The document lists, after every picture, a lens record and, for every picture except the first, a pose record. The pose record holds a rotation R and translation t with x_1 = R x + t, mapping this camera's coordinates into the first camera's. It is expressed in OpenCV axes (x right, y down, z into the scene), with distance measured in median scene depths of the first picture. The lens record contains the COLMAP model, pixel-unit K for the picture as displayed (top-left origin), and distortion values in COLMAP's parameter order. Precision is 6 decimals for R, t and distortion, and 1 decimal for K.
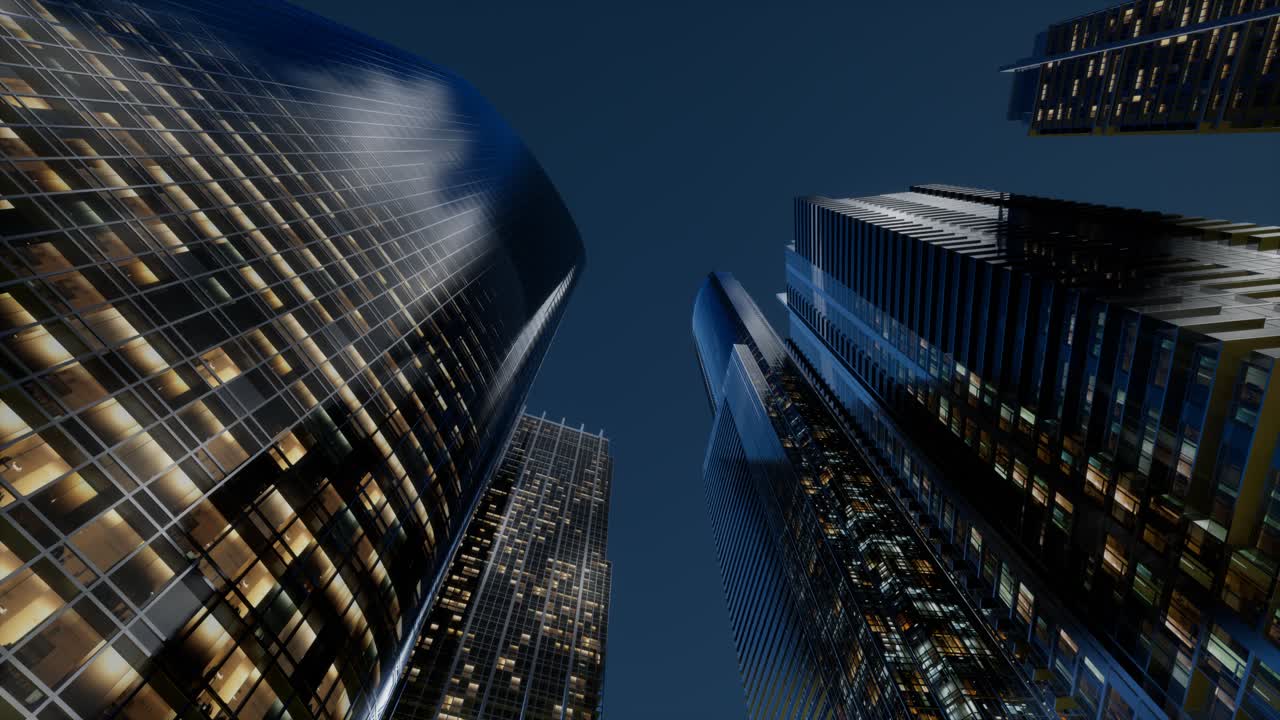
lens RADIAL K [[1004.6, 0, 640.0], [0, 1004.6, 360.0], [0, 0, 1]] dist [0.000523, 0.001268]
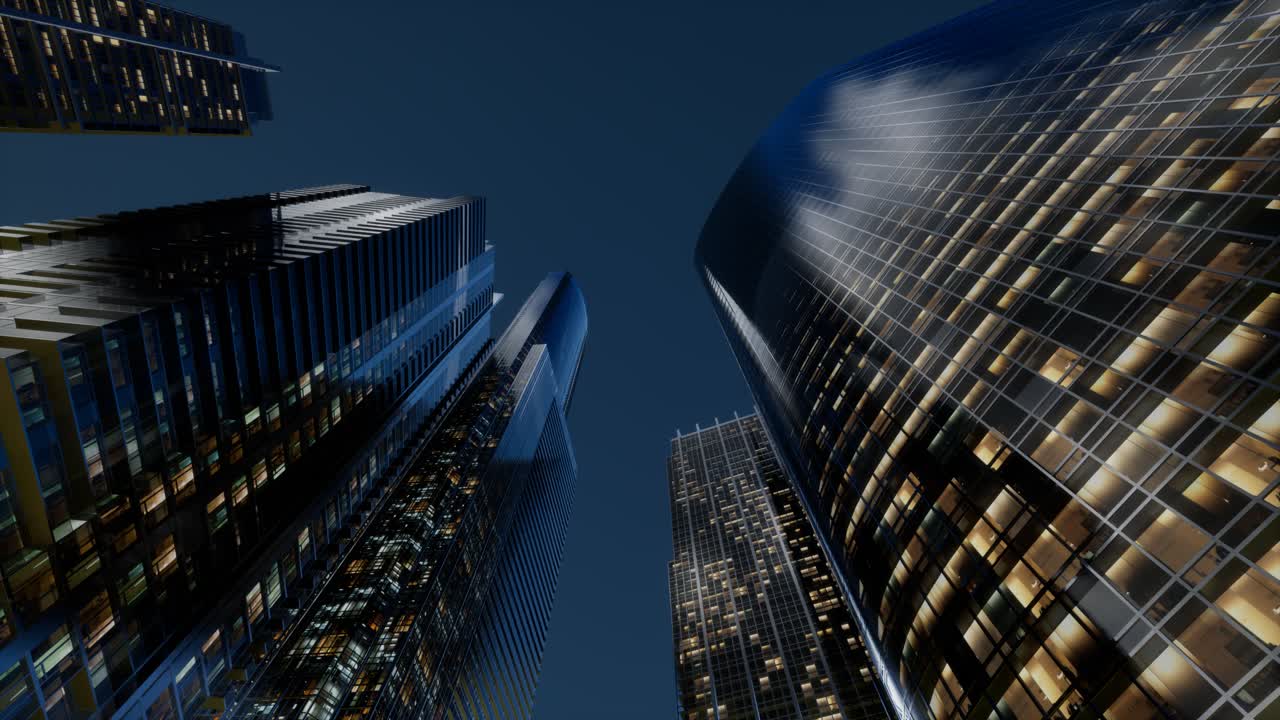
lens RADIAL K [[1004.6, 0, 640.0], [0, 1004.6, 360.0], [0, 0, 1]] dist [0.000523, 0.001268]
pose [[-0.999994, 0.000843, -0.003440, 0.003324], [-0.000631, 0.913365, 0.407141, -0.401268], [0.003485, 0.407140, -0.913359, 1.885837]]
